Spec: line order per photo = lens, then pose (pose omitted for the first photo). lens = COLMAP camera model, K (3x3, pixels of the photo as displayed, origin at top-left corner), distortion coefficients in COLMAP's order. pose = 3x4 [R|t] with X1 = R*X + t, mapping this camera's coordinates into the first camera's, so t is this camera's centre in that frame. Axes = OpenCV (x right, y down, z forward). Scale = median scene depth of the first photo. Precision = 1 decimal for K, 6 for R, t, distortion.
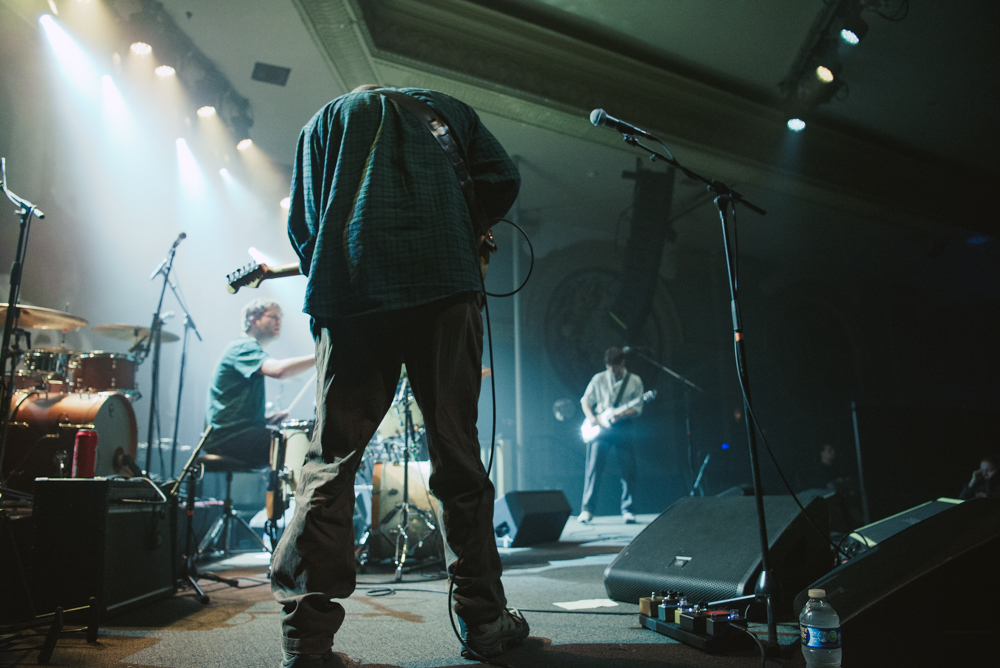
lens RADIAL K [[705.3, 0, 499.3], [0, 705.3, 336.3], [0, 0, 1]] dist [-0.059859, 0.011405]
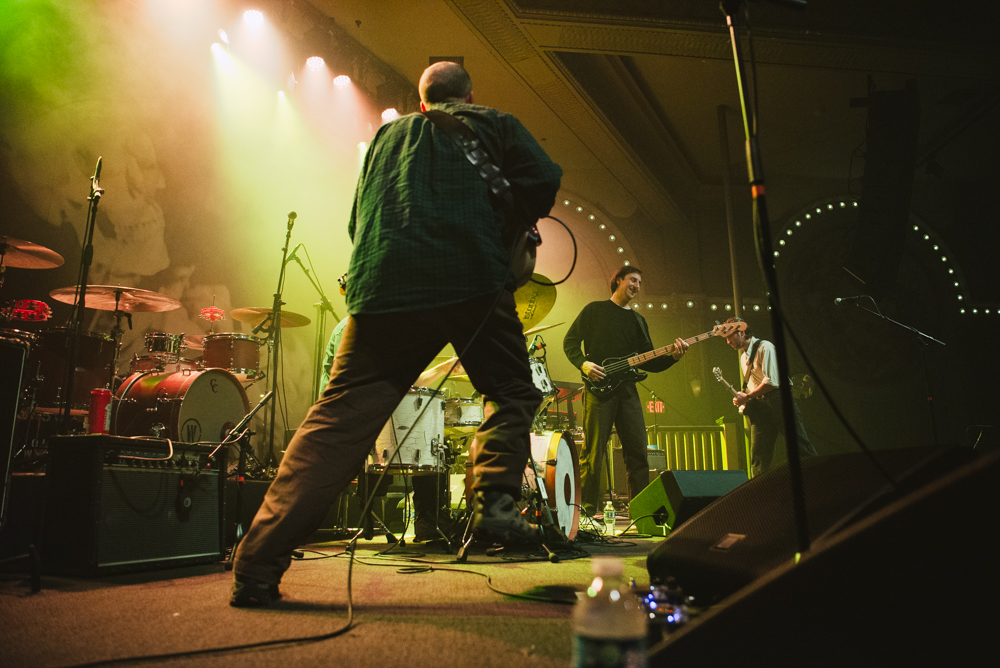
lens RADIAL K [[705.3, 0, 504.5], [0, 705.3, 340.8], [0, 0, 1]] dist [-0.059859, 0.011405]
pose [[0.921313, -0.072582, -0.381986, 0.207036], [0.073339, 0.997228, -0.012599, 0.073622], [0.381842, -0.016407, 0.924082, 0.177572]]
